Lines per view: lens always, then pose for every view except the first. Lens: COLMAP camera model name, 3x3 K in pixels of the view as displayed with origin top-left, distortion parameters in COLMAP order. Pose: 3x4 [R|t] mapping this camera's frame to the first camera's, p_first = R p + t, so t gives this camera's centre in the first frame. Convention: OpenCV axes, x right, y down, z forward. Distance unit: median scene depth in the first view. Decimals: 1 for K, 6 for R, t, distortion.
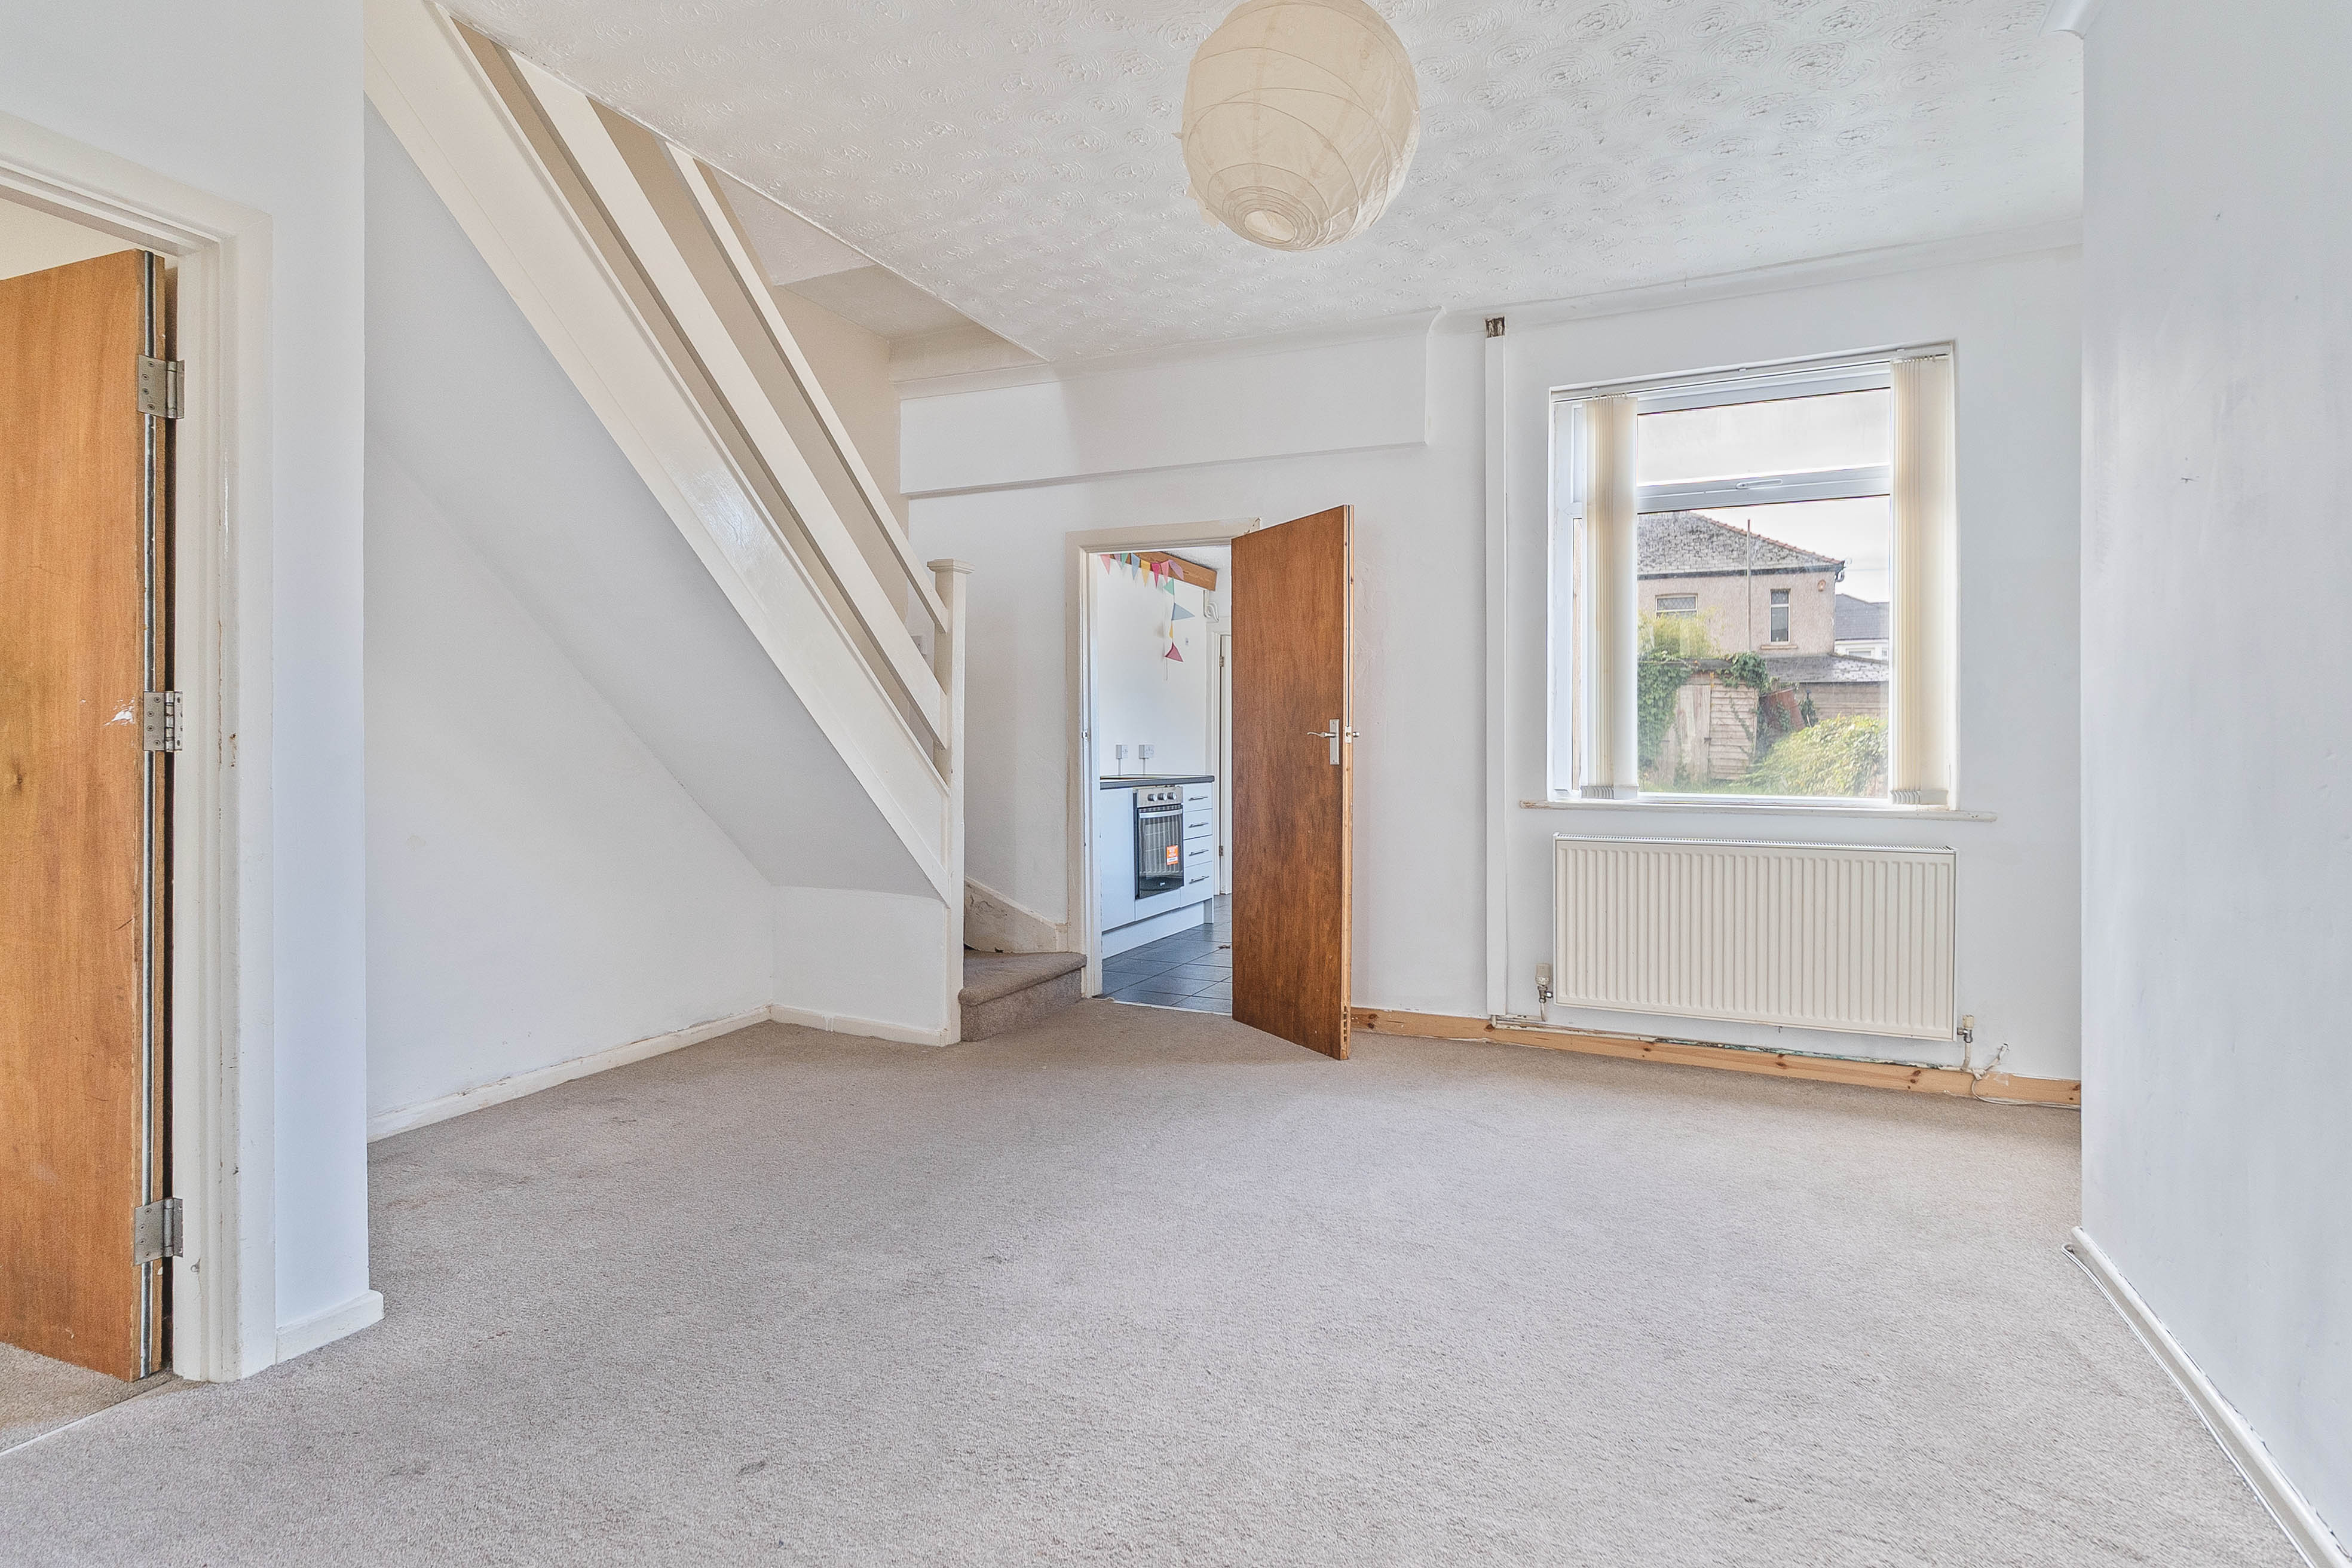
lens RADIAL K [[1148.4, 0, 1176.3], [0, 1148.4, 754.3], [0, 0, 1]] dist [0.015706, 0.000739]
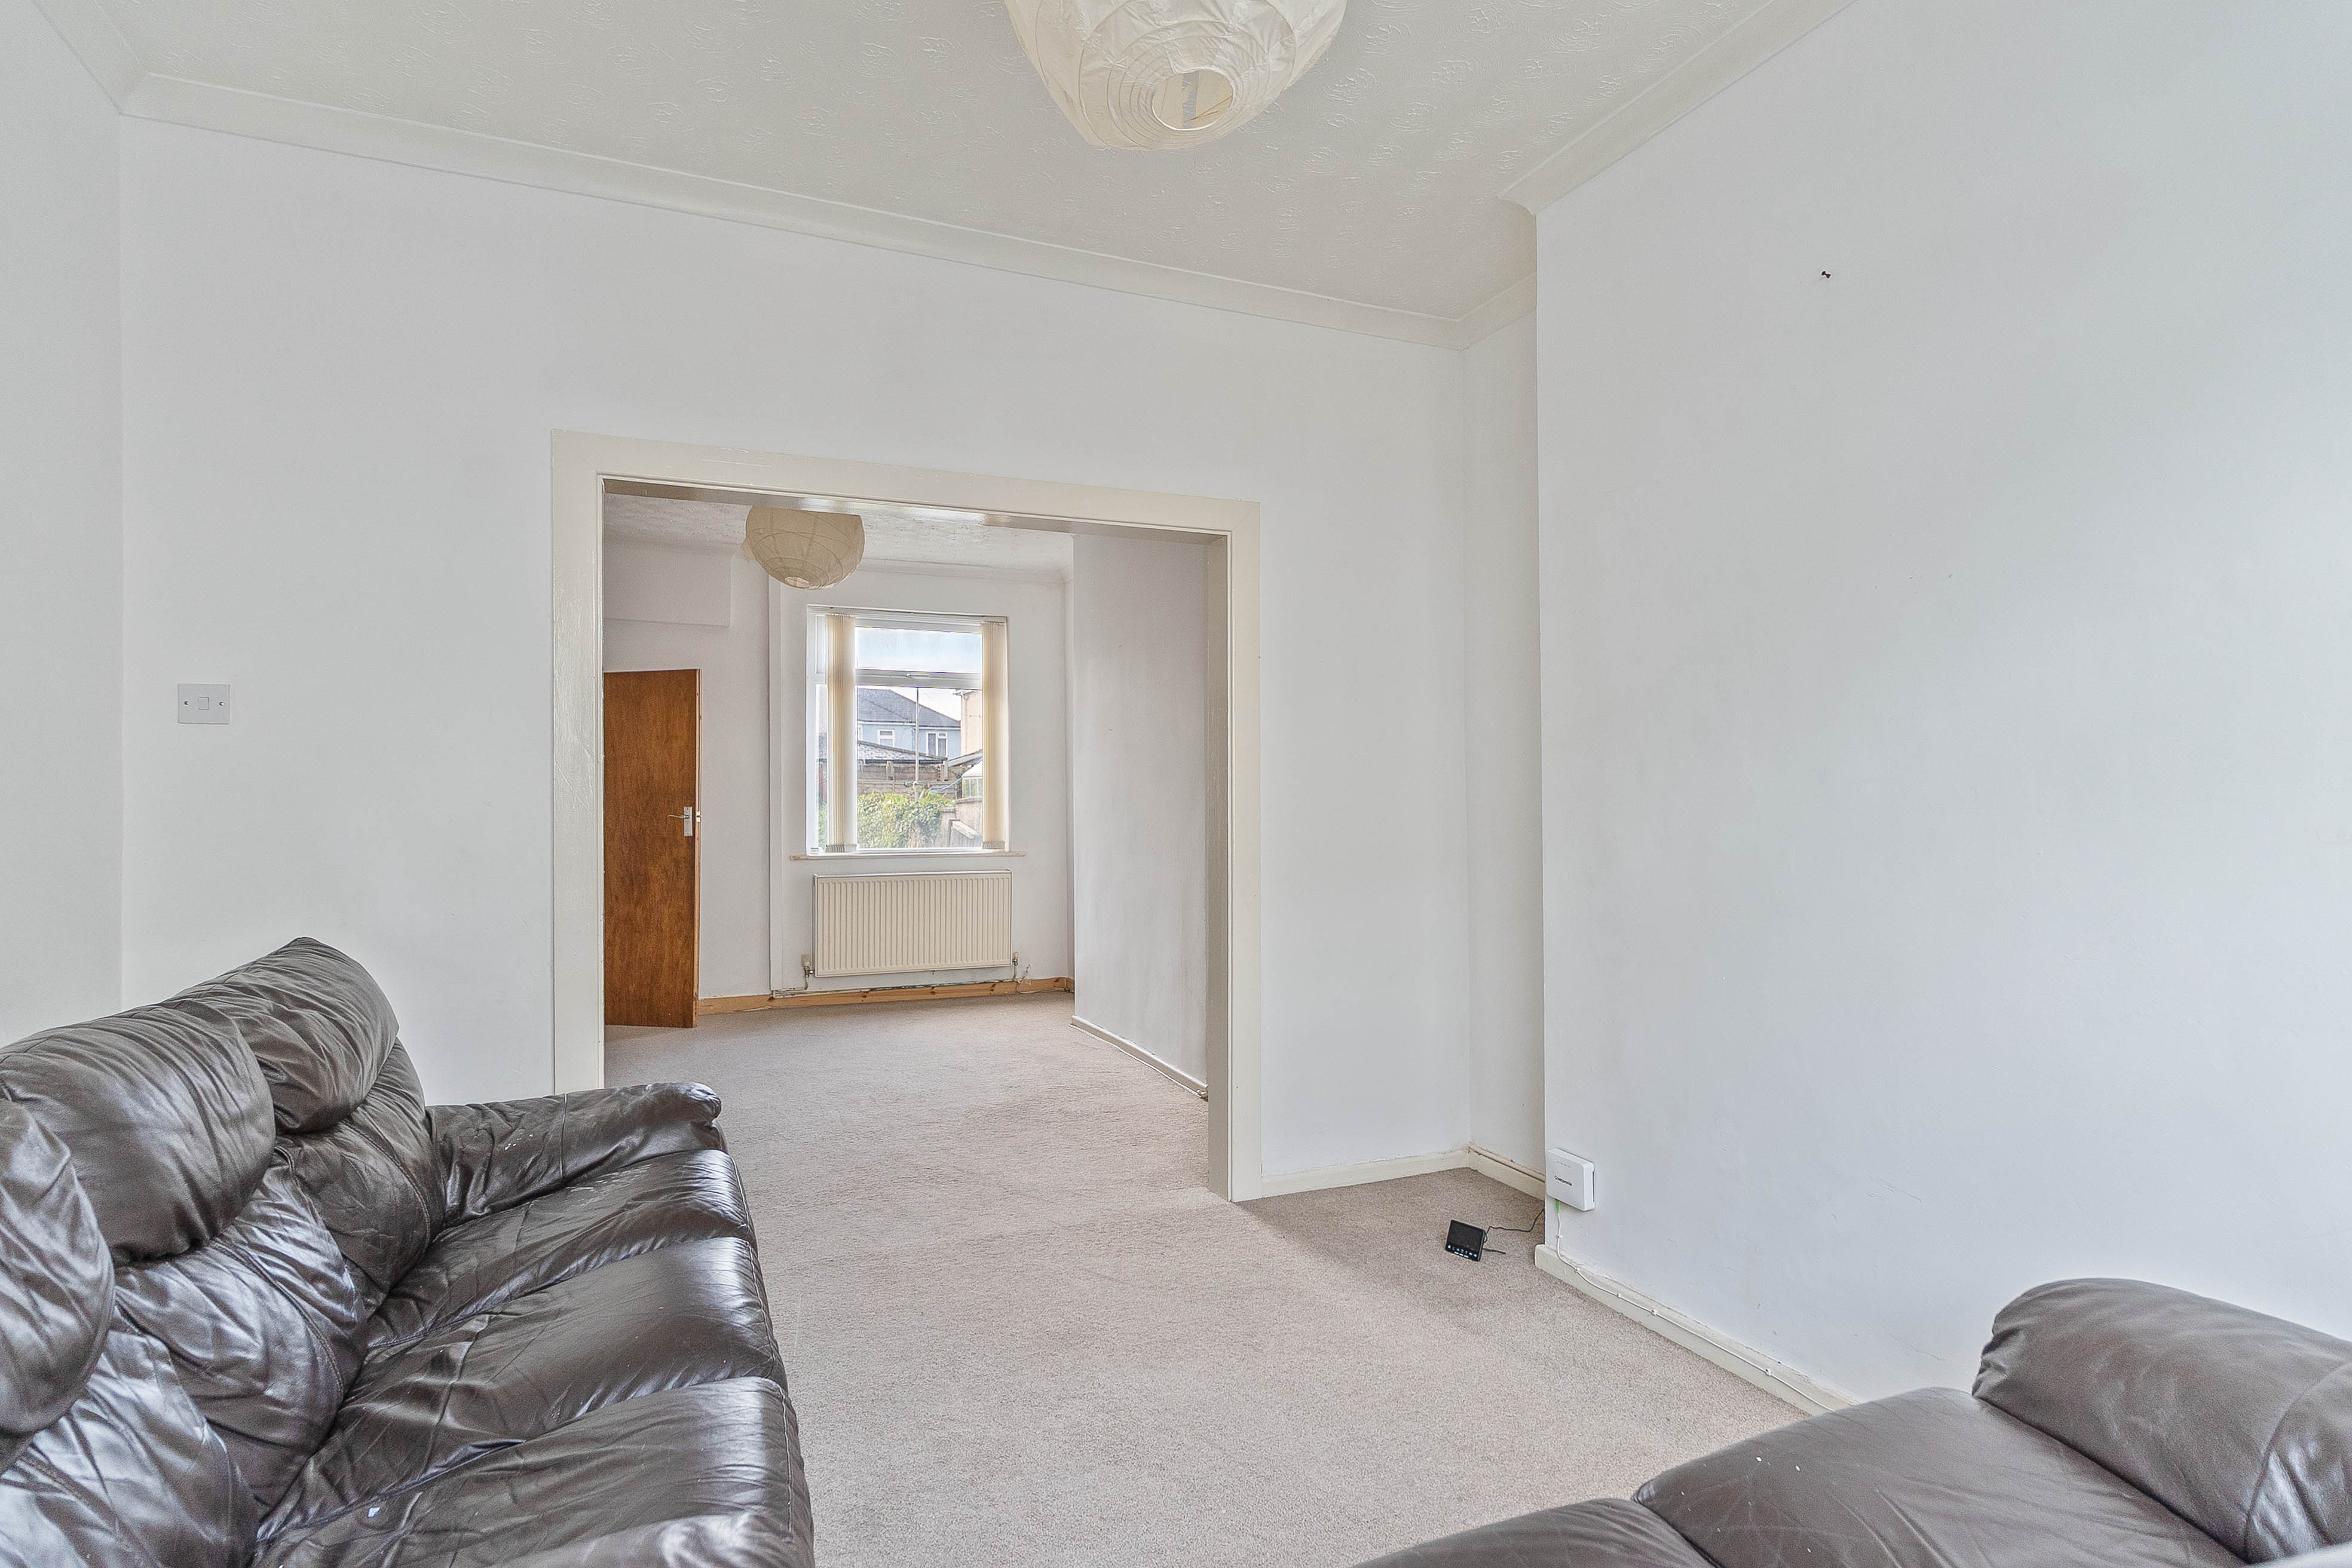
lens RADIAL K [[1148.4, 0, 1172.8], [0, 1148.4, 786.9], [0, 0, 1]] dist [0.015706, 0.000739]
pose [[0.677929, 0.006391, 0.735099, -0.552477], [0.003547, 0.999922, -0.011965, -0.036229], [-0.735119, 0.010719, 0.677854, -0.516484]]
